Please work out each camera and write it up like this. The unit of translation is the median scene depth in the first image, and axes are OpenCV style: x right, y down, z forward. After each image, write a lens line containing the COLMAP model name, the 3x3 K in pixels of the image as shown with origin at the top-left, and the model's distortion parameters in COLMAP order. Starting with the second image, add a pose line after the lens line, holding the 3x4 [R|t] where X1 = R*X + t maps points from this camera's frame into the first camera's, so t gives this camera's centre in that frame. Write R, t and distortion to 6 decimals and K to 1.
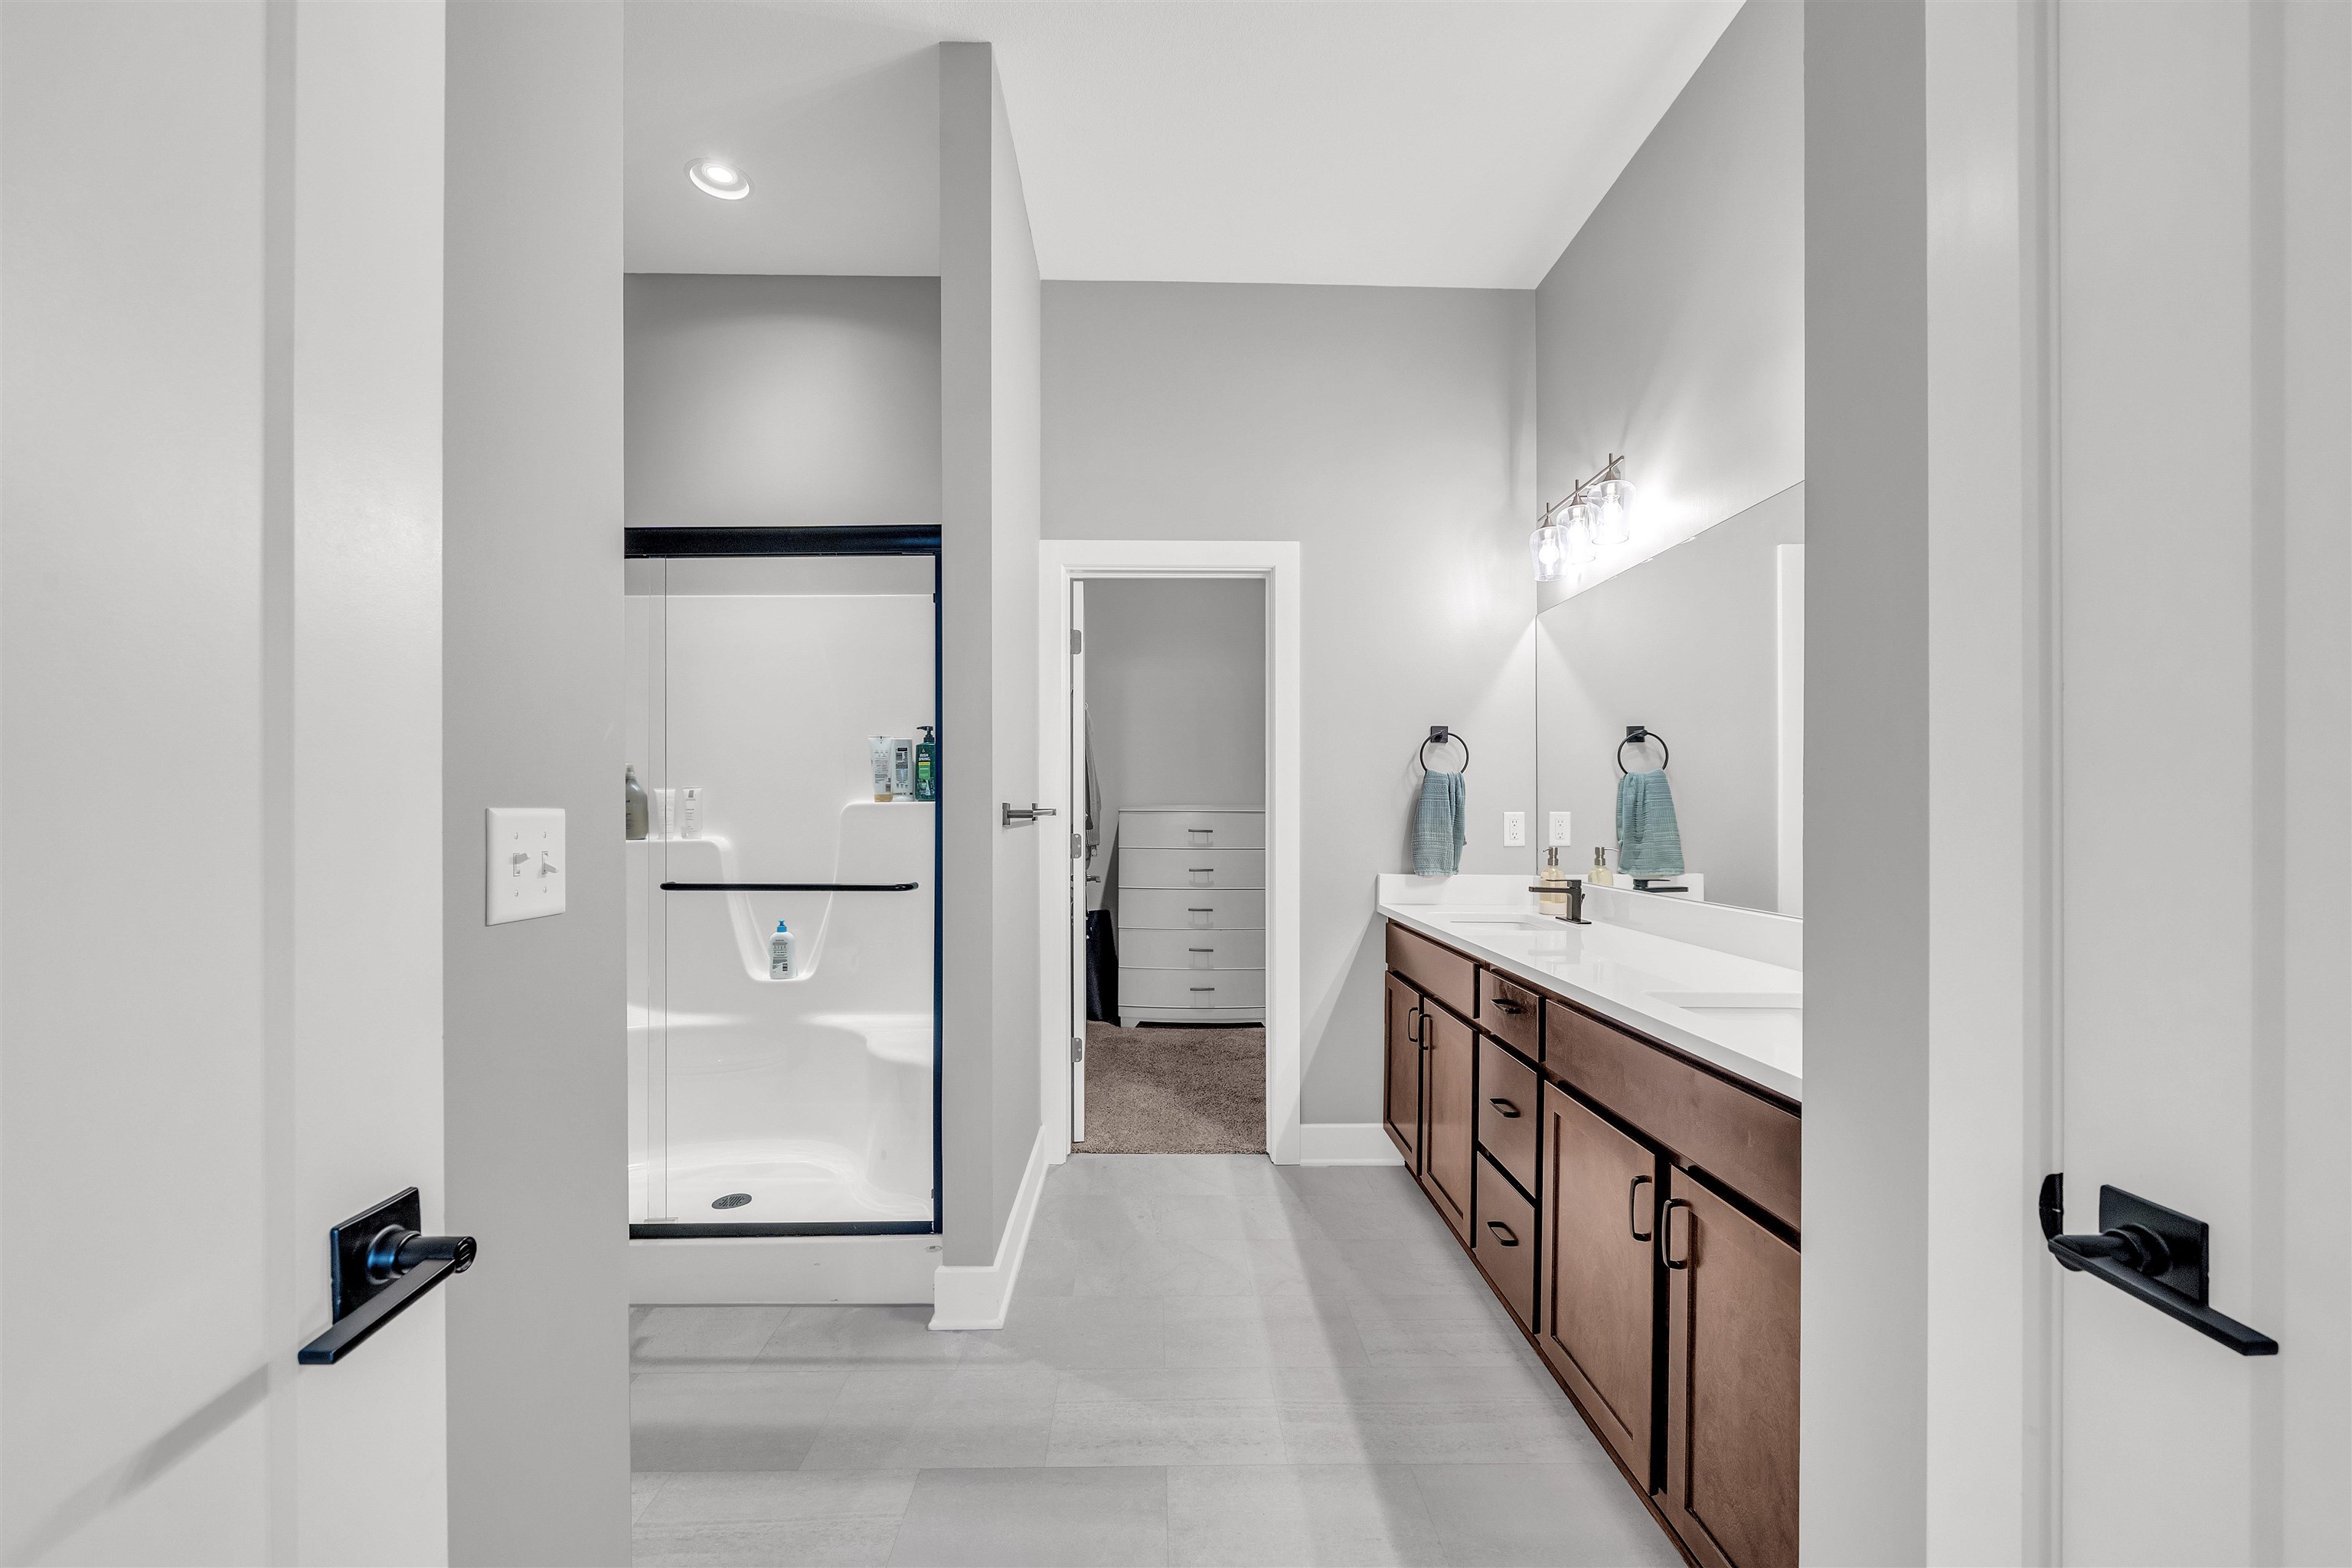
lens RADIAL K [[929.0, 0, 1158.3], [0, 929.0, 814.1], [0, 0, 1]] dist [-0.007744, 0.001210]
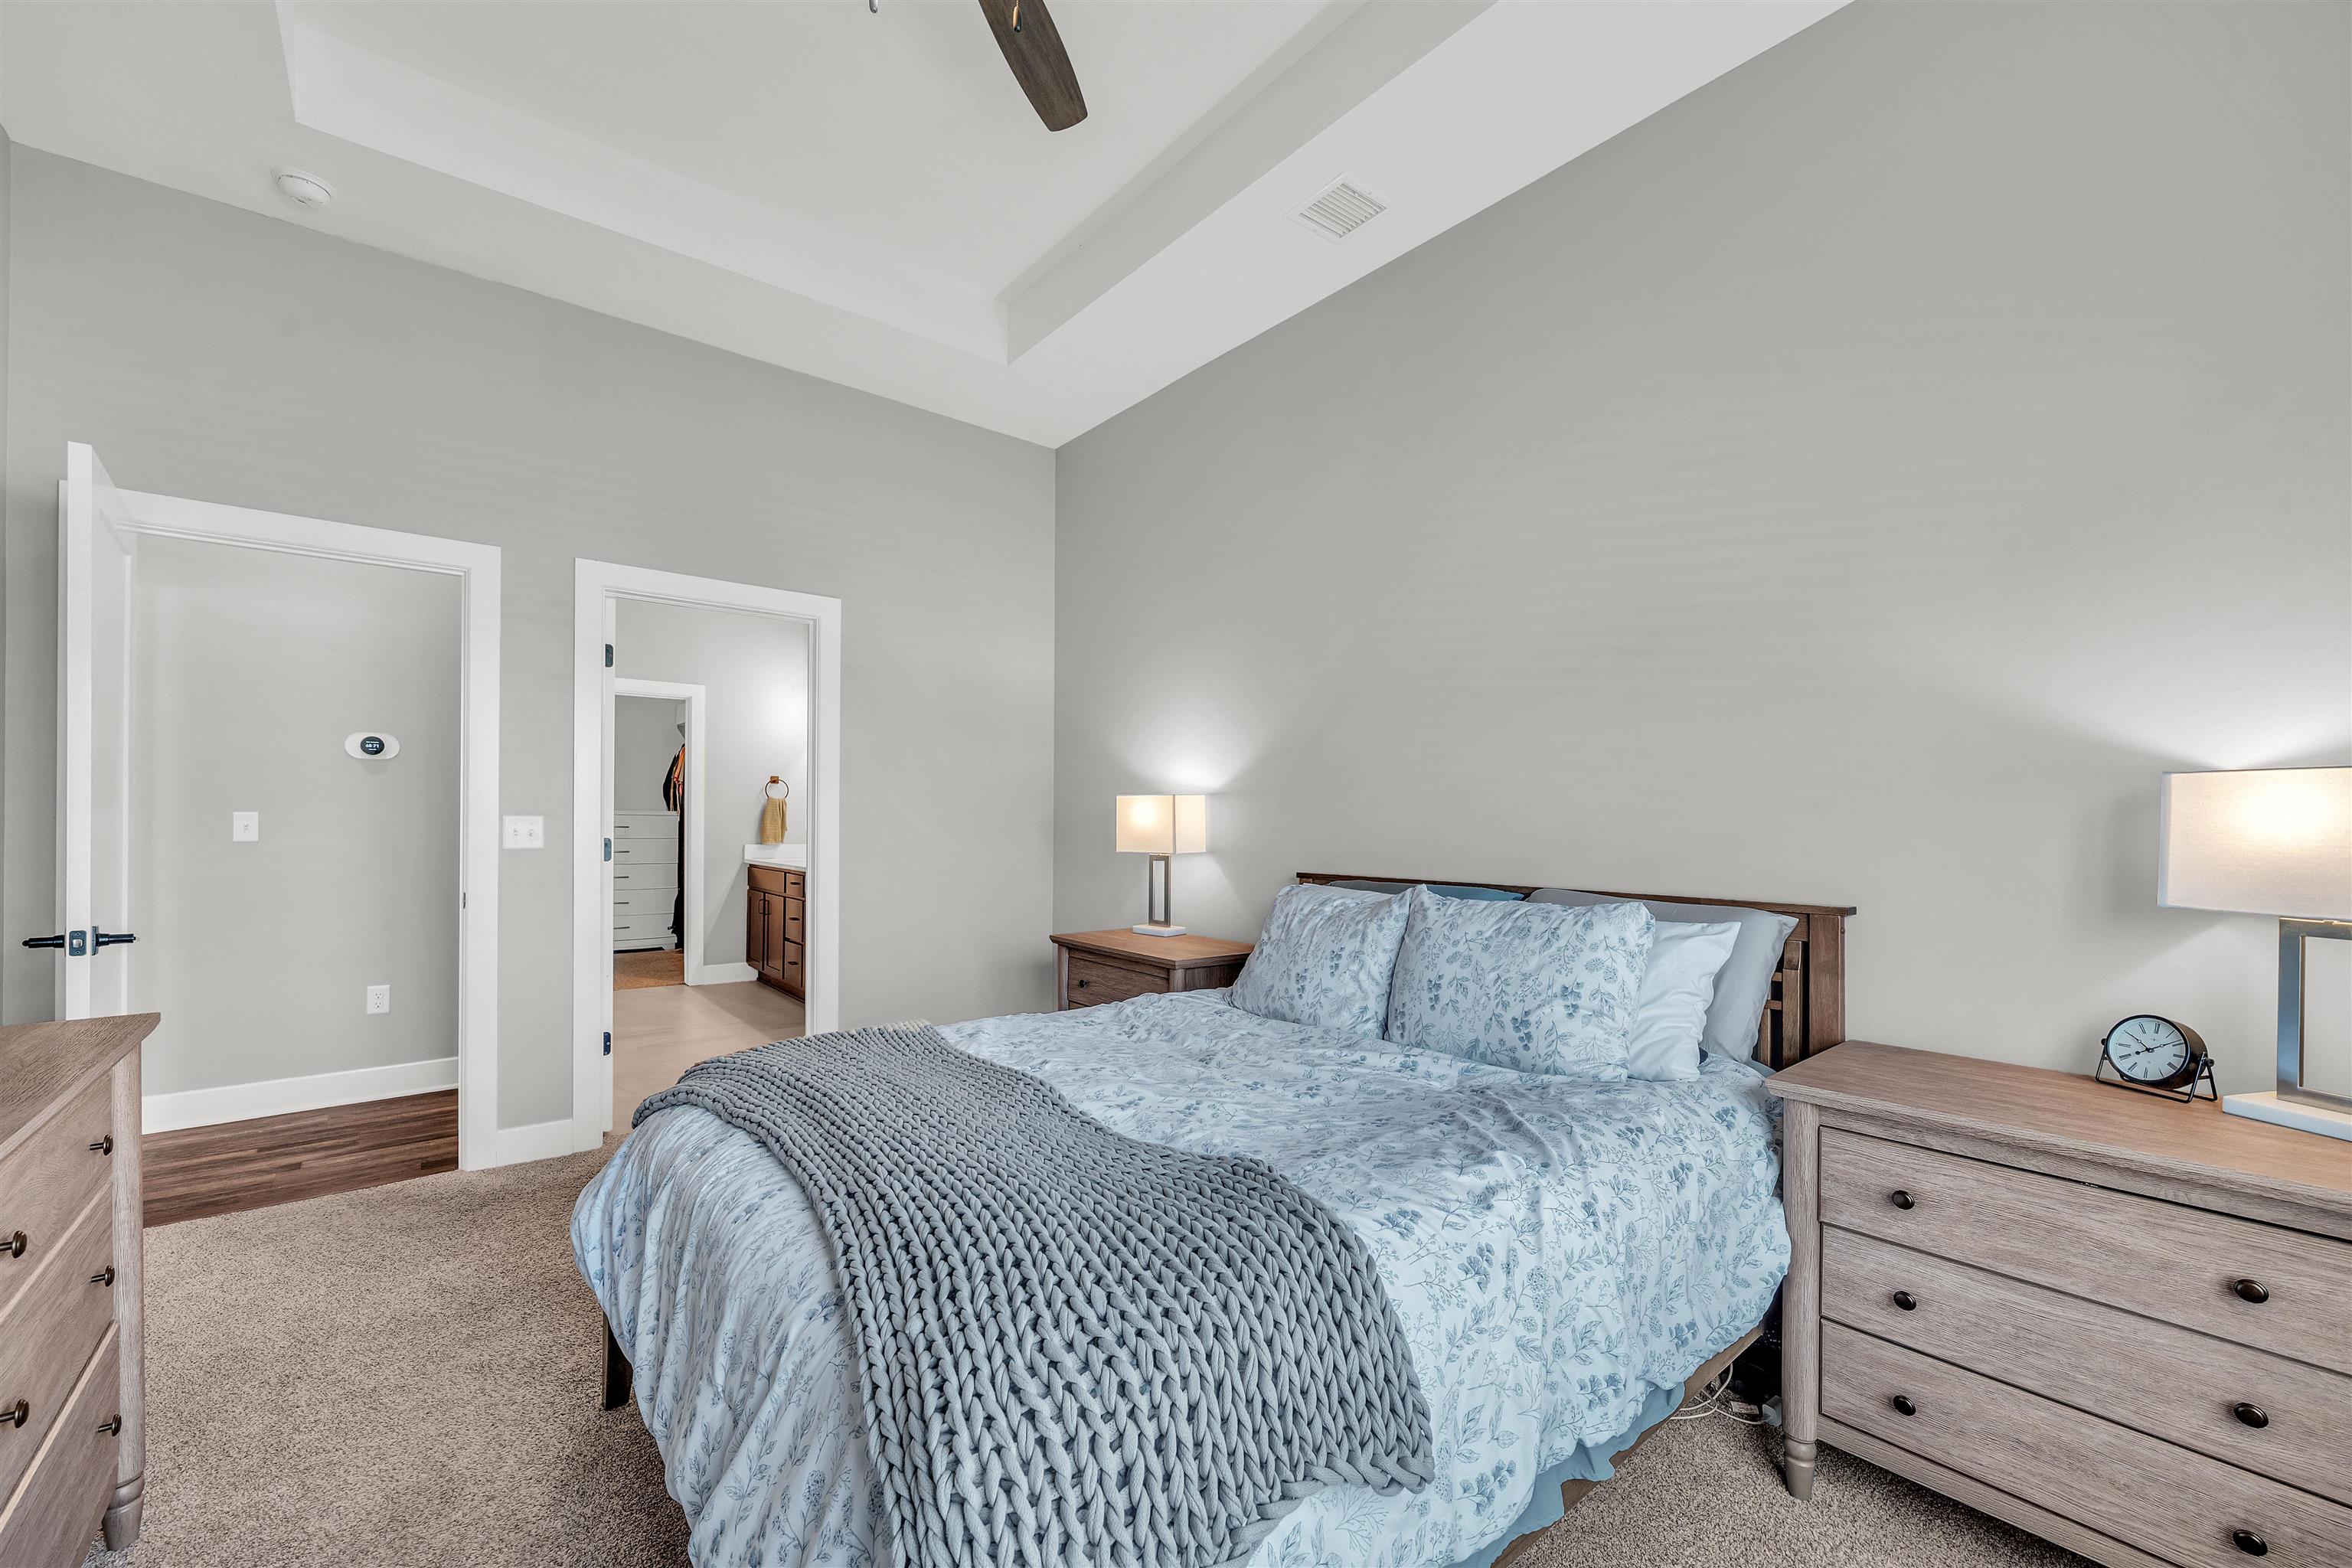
lens RADIAL K [[929.0, 0, 1170.0], [0, 929.0, 801.7], [0, 0, 1]] dist [-0.007744, 0.001210]
pose [[0.782483, 0.008331, 0.622616, -0.328202], [-0.003221, 0.999951, -0.009333, -0.017410], [-0.622663, 0.005297, 0.782472, -1.285866]]
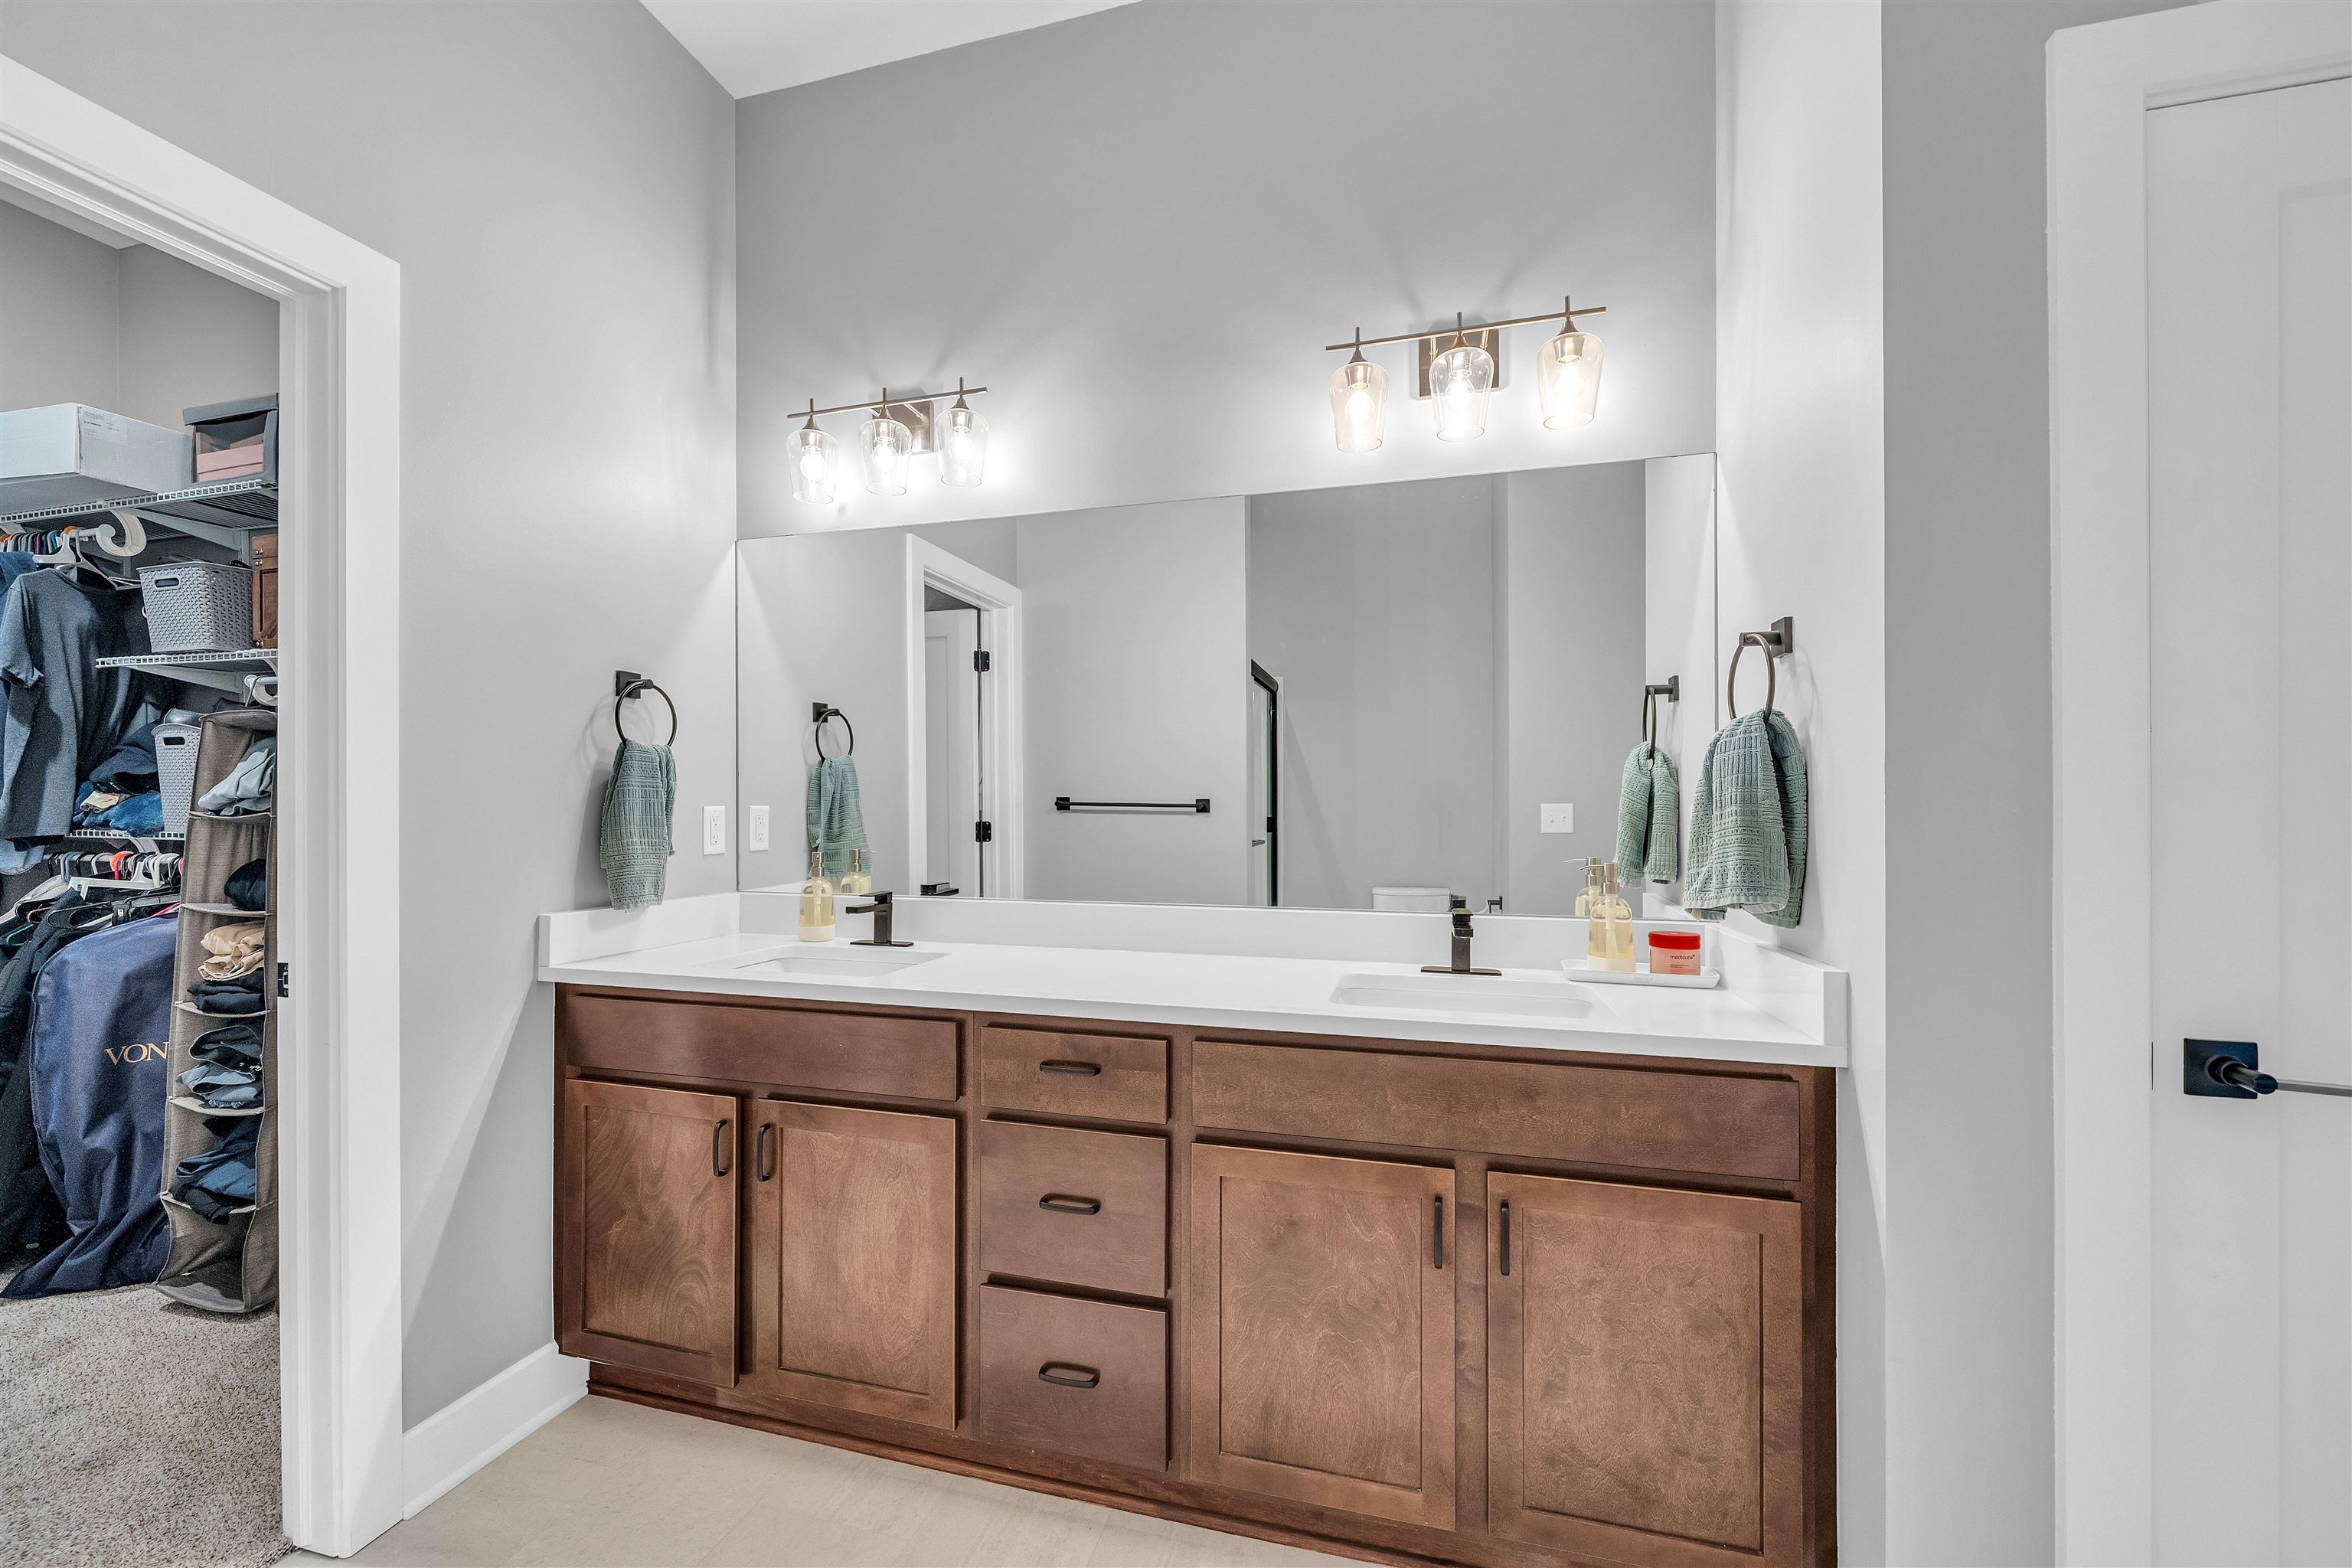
lens RADIAL K [[929.0, 0, 1168.3], [0, 929.0, 804.2], [0, 0, 1]] dist [-0.007744, 0.001210]
pose [[0.270676, 0.001435, 0.962670, -0.214713], [0.002033, 0.999996, -0.002062, -0.001746], [-0.962668, 0.002515, 0.270672, 0.478021]]
